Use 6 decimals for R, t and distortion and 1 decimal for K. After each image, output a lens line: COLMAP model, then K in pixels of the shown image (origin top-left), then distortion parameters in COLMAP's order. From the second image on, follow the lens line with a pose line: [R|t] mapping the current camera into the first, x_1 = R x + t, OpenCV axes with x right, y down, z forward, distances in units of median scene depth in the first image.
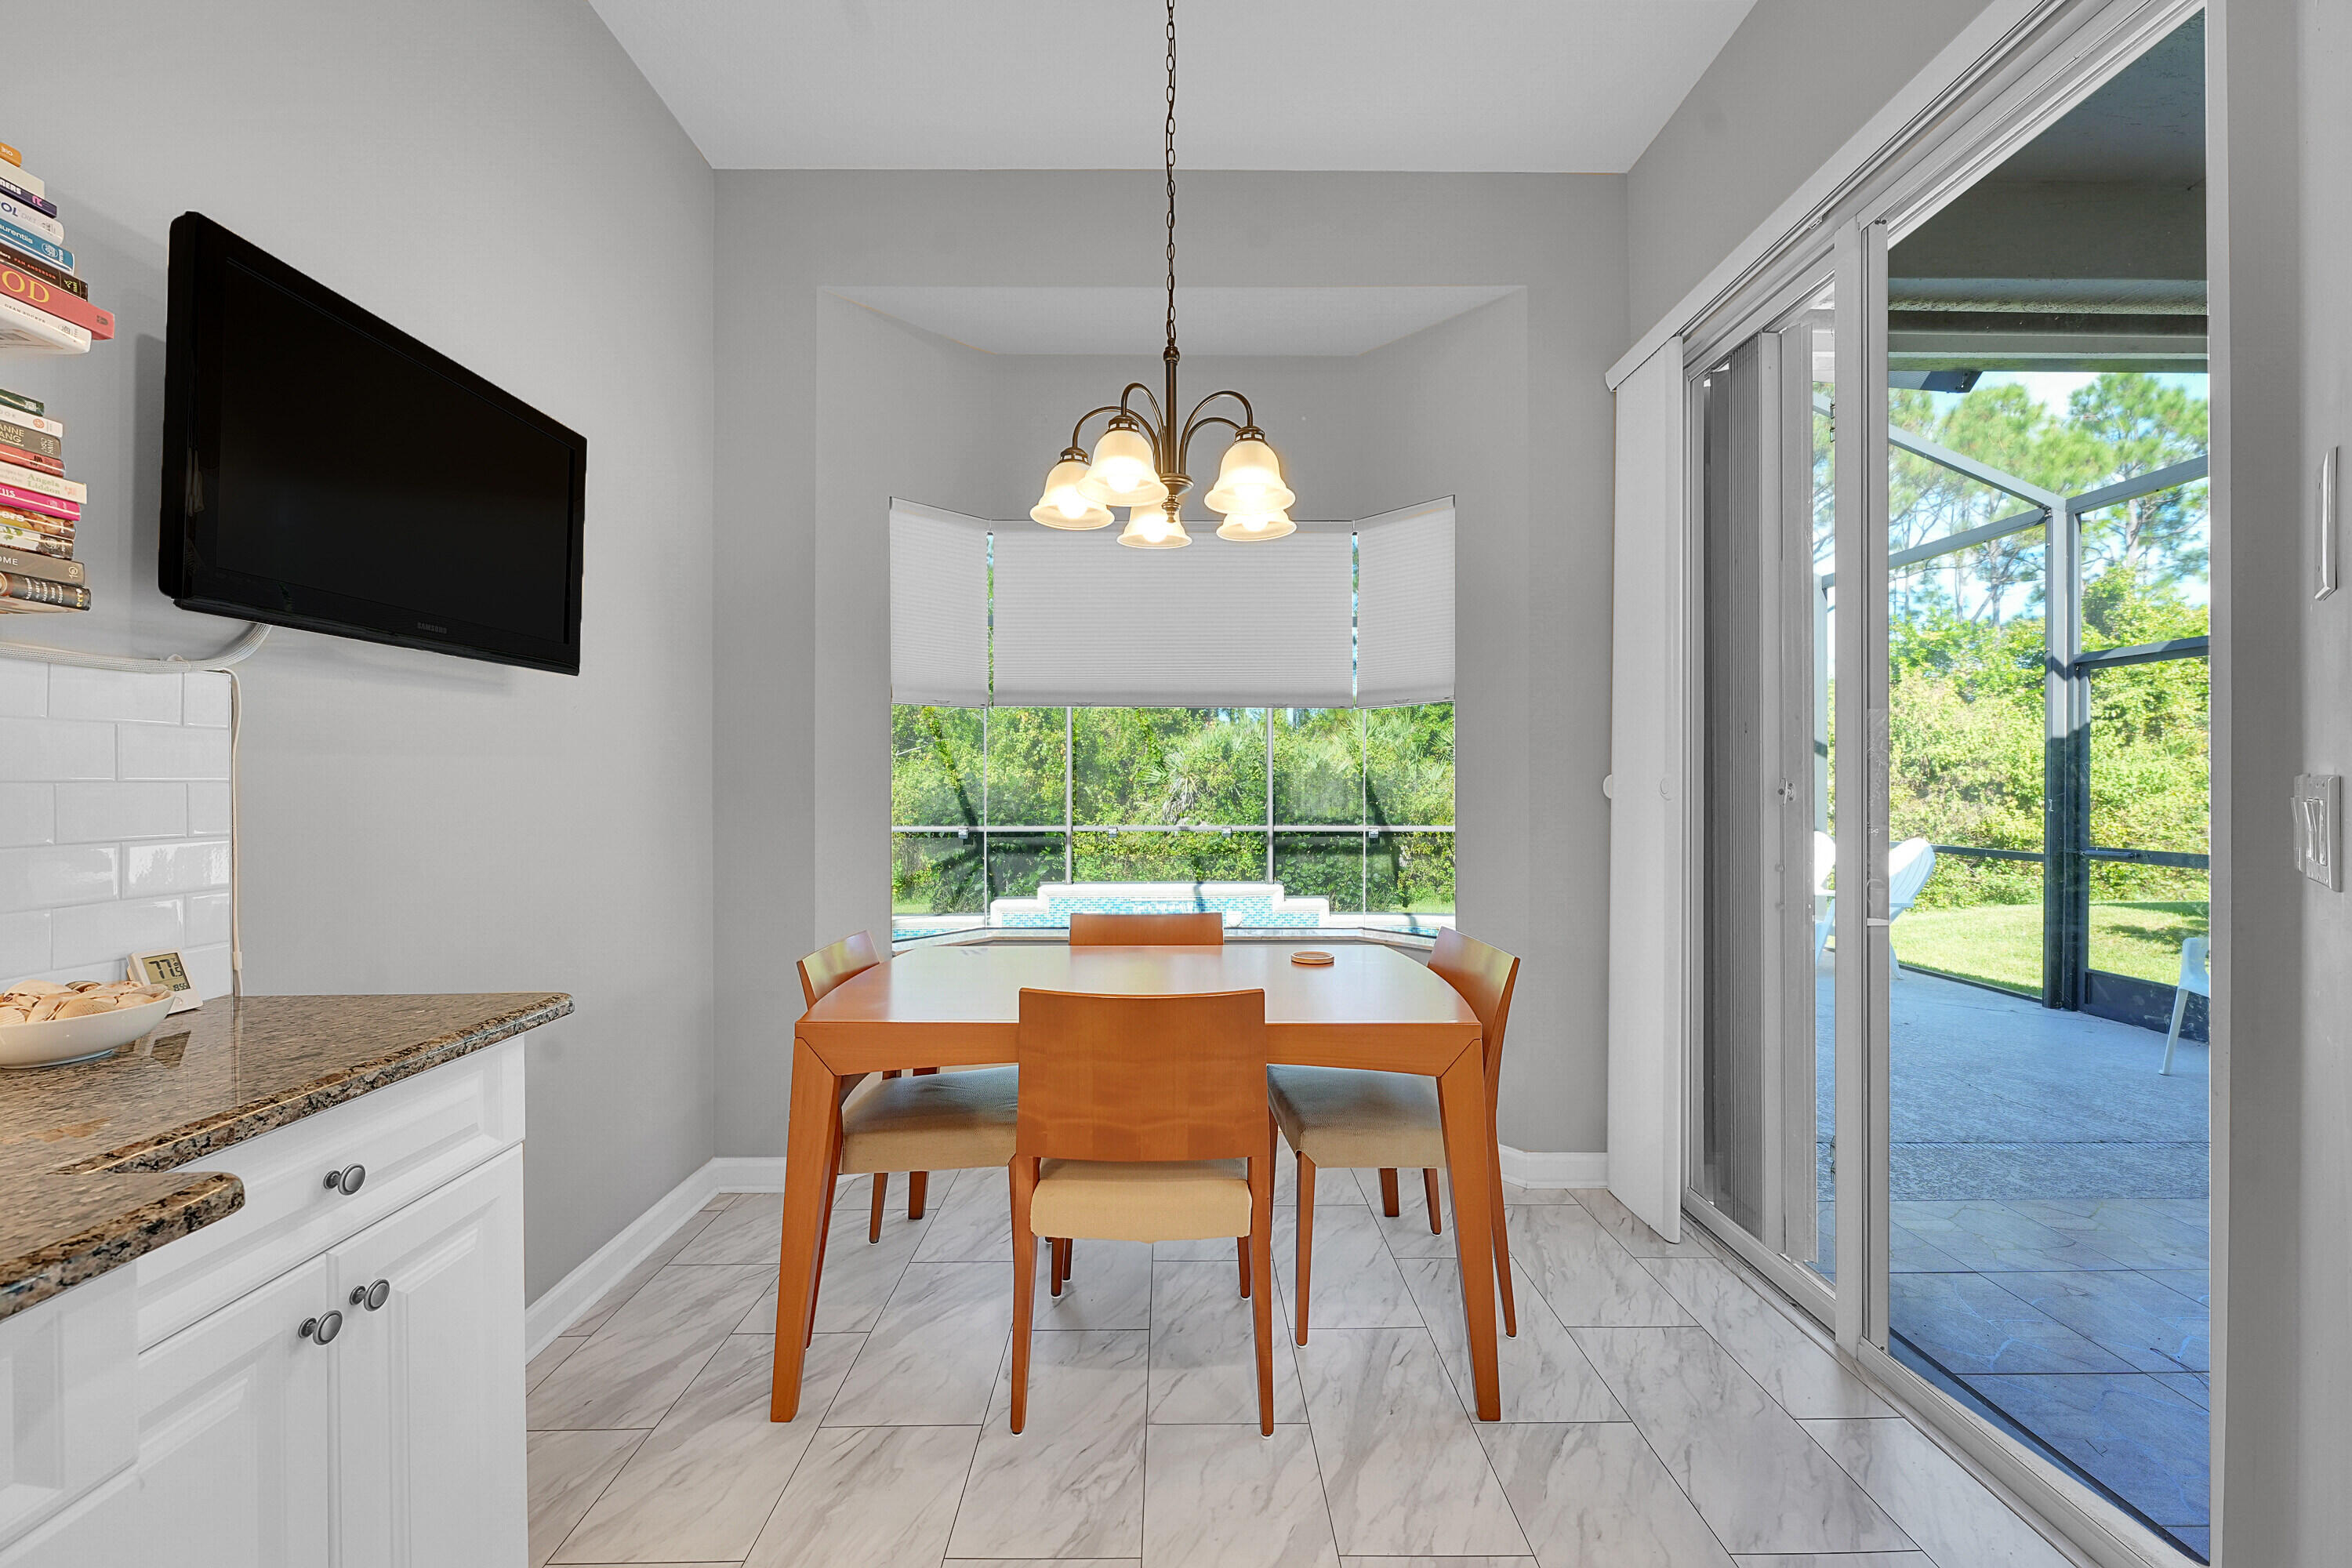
lens RADIAL K [[930.2, 0, 1176.0], [0, 930.2, 784.0], [0, 0, 1]] dist [0.000542, -0.000024]
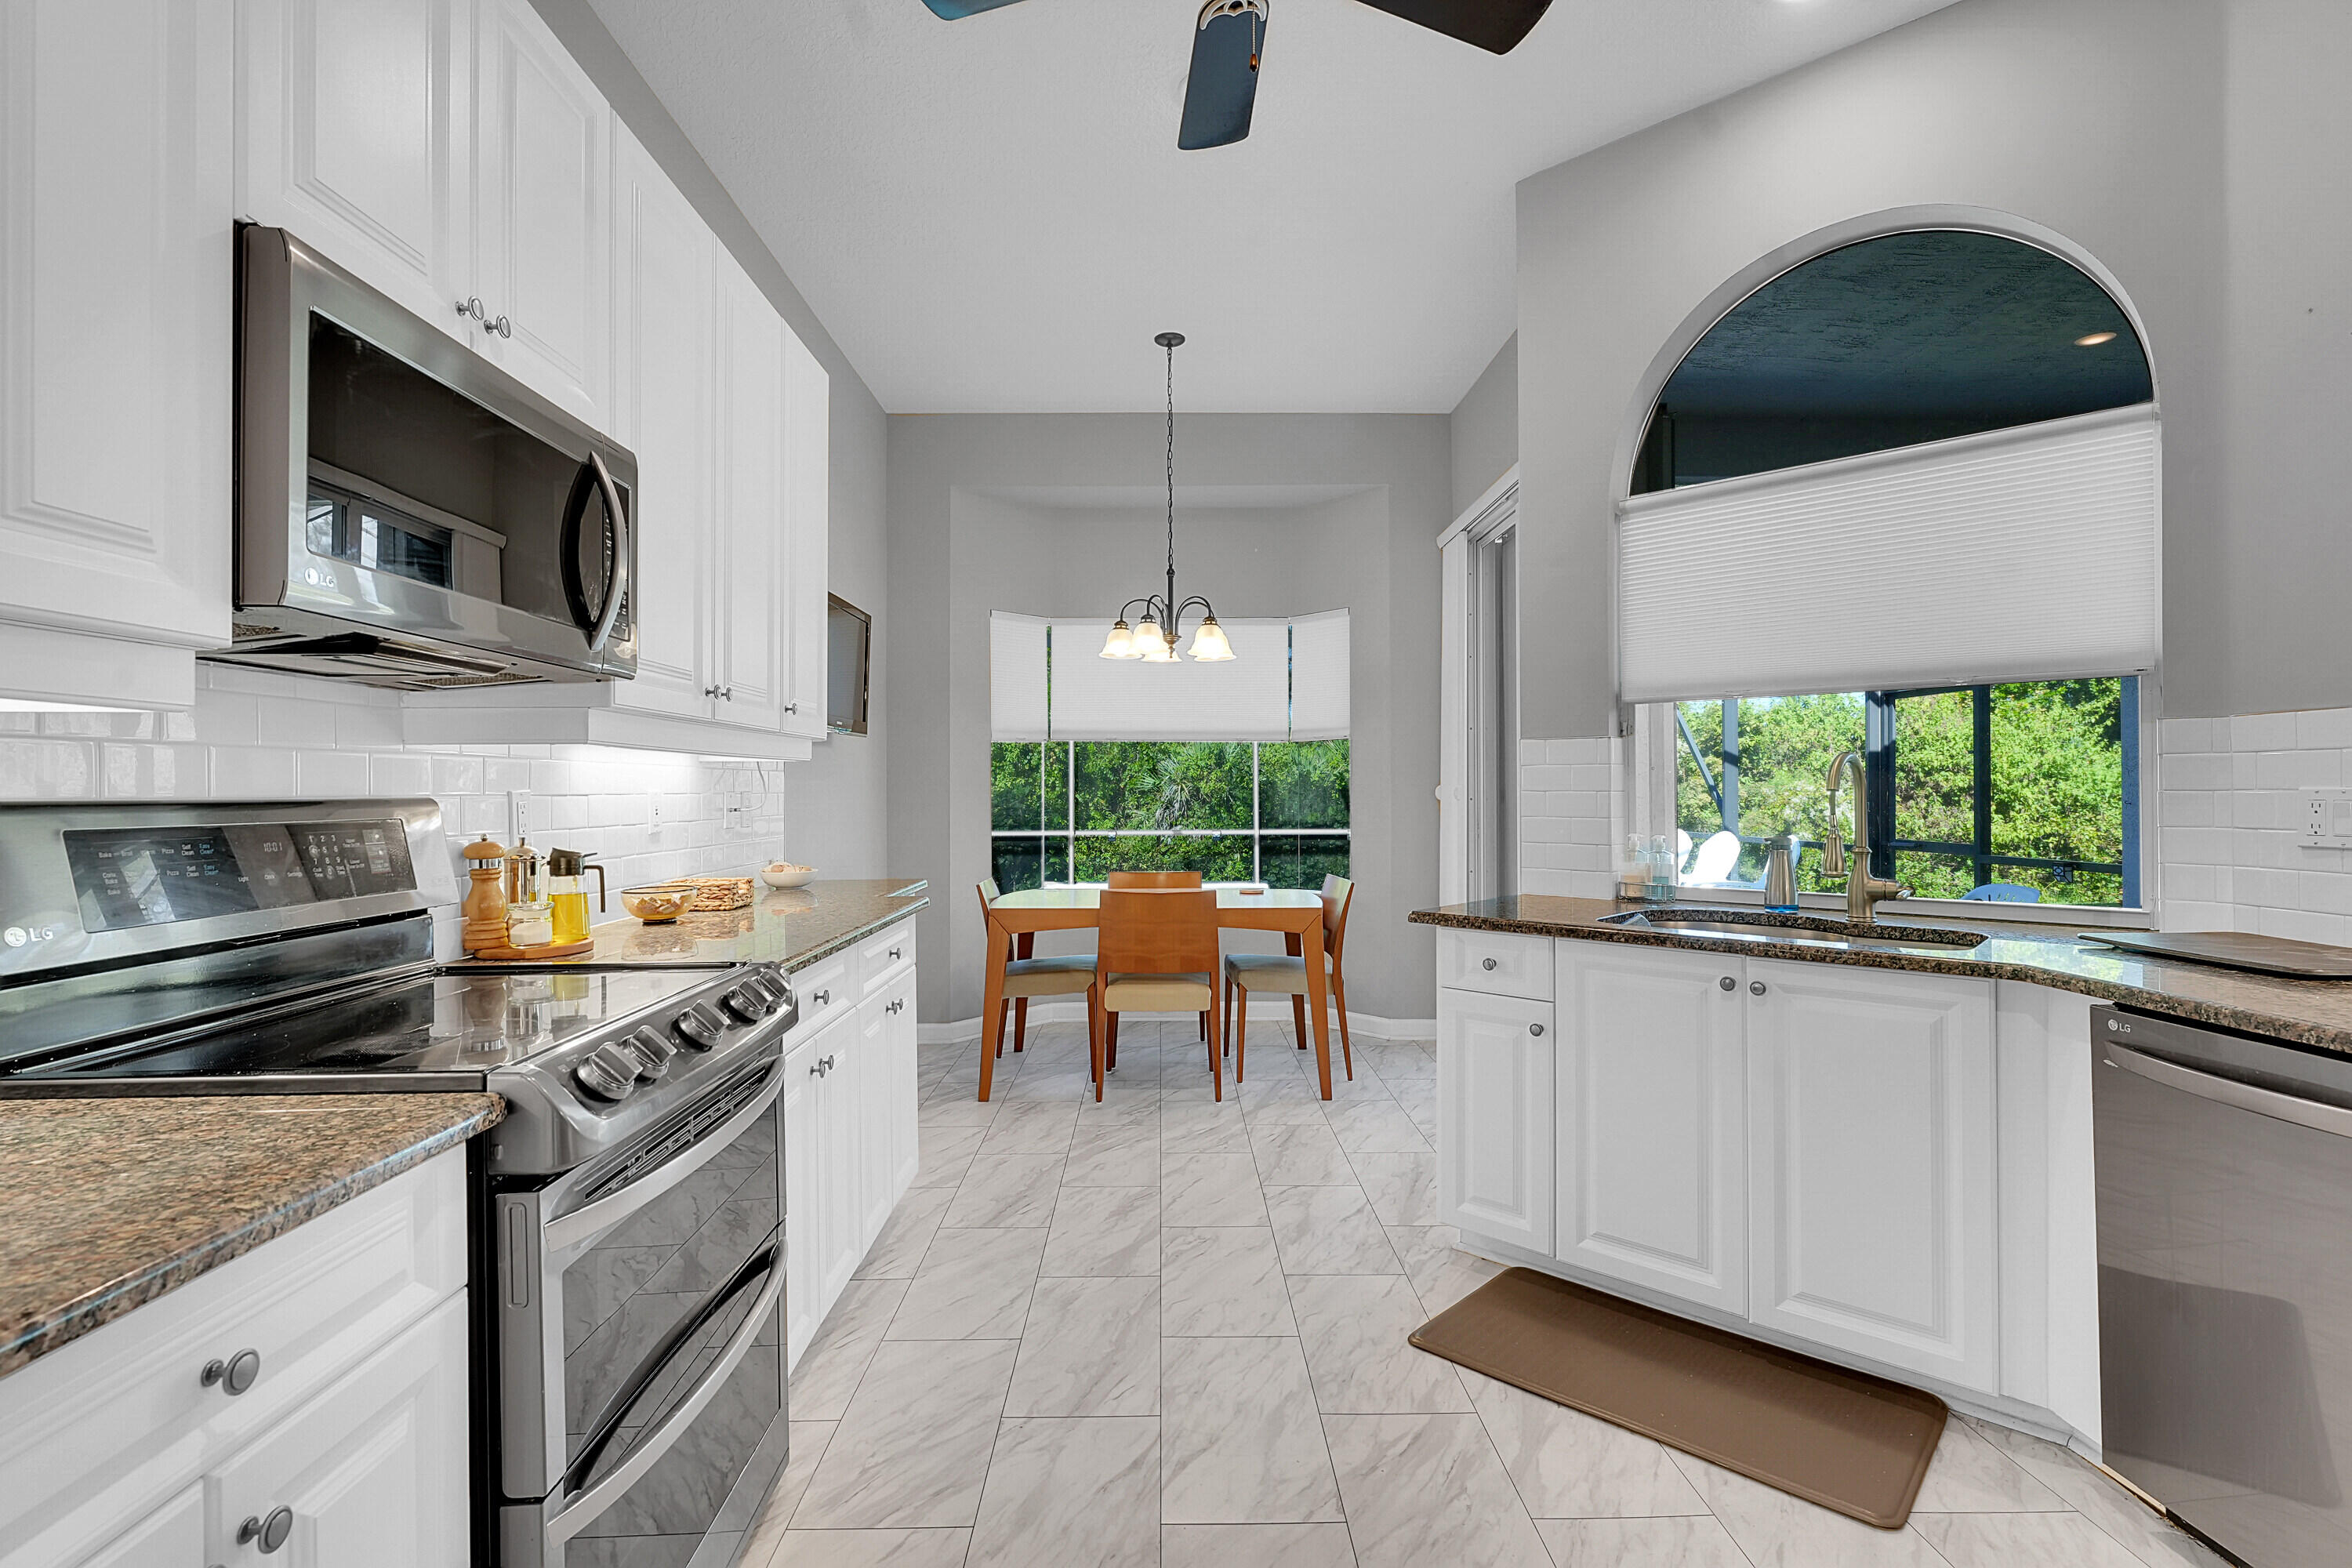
lens RADIAL K [[930.2, 0, 1176.0], [0, 930.2, 784.0], [0, 0, 1]] dist [0.000542, -0.000024]
pose [[0.999969, -0.002814, 0.007399, -0.006062], [0.002874, 0.999964, -0.008010, -0.000024], [-0.007376, 0.008031, 0.999941, -0.590239]]
